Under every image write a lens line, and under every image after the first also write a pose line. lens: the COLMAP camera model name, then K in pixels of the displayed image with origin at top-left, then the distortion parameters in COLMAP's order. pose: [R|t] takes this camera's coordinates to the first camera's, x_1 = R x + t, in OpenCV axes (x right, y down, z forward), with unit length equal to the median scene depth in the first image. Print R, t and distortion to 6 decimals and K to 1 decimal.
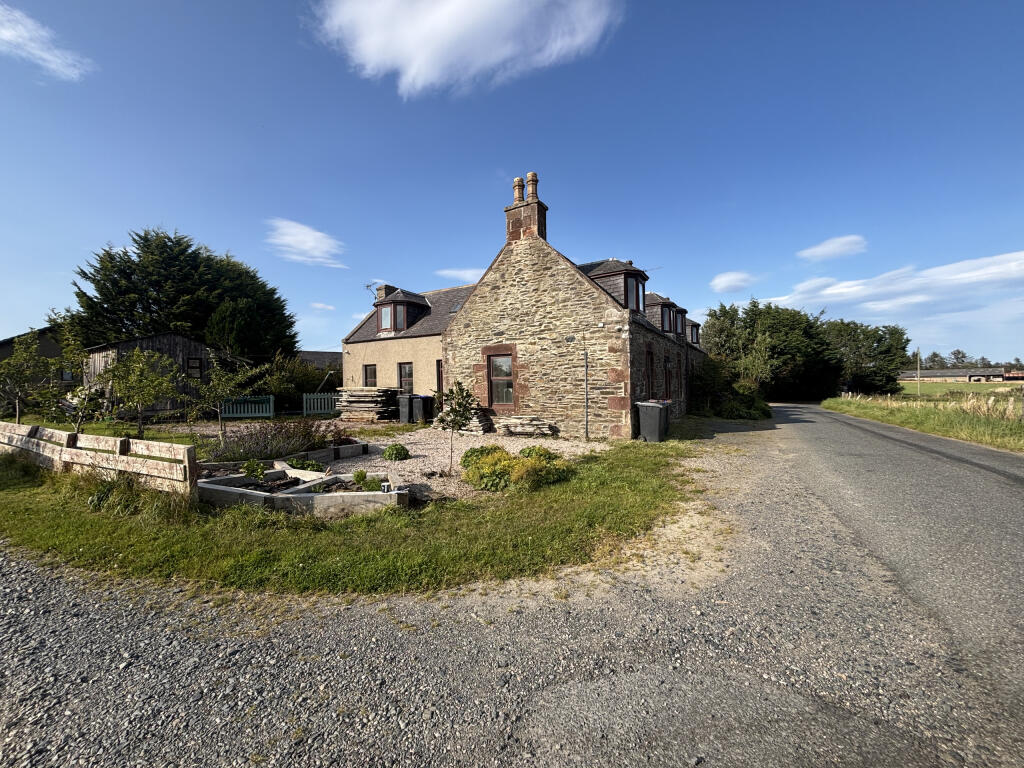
lens RADIAL K [[410.5, 0, 512.0], [0, 410.5, 384.0], [0, 0, 1]] dist [0.001332, -0.000287]
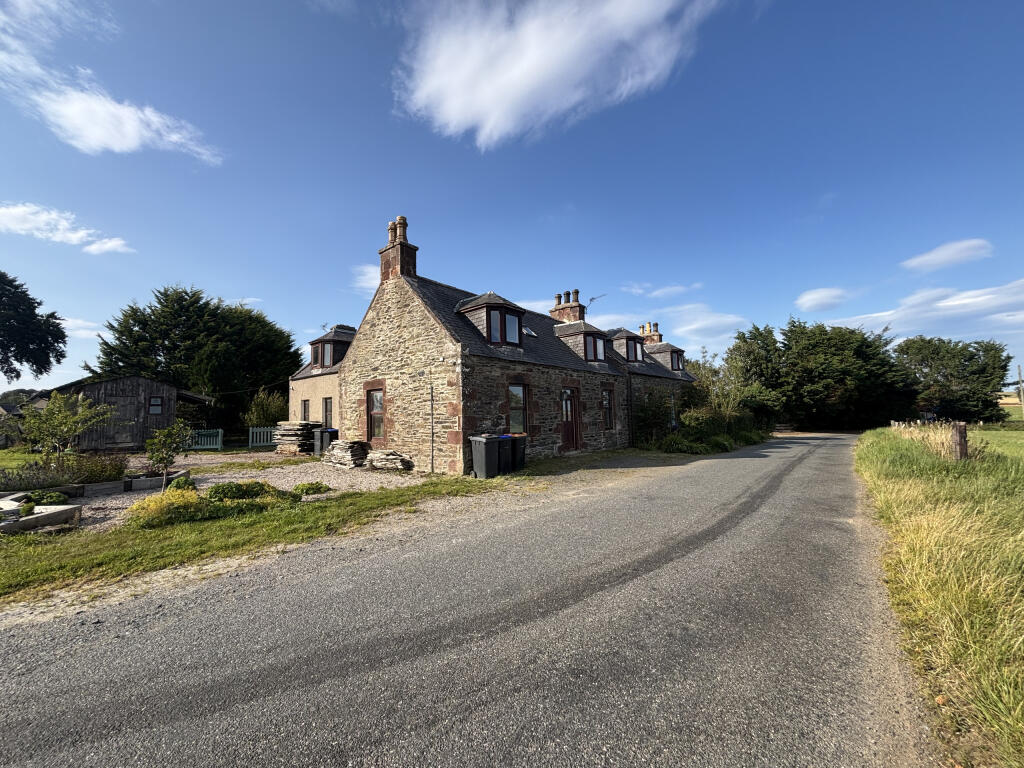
lens RADIAL K [[410.5, 0, 512.0], [0, 410.5, 384.0], [0, 0, 1]] dist [0.001332, -0.000287]
pose [[0.987063, -0.021377, -0.158902, 0.481217], [0.009996, 0.997349, -0.072078, -0.008031], [0.160022, 0.069557, 0.984660, 0.040767]]
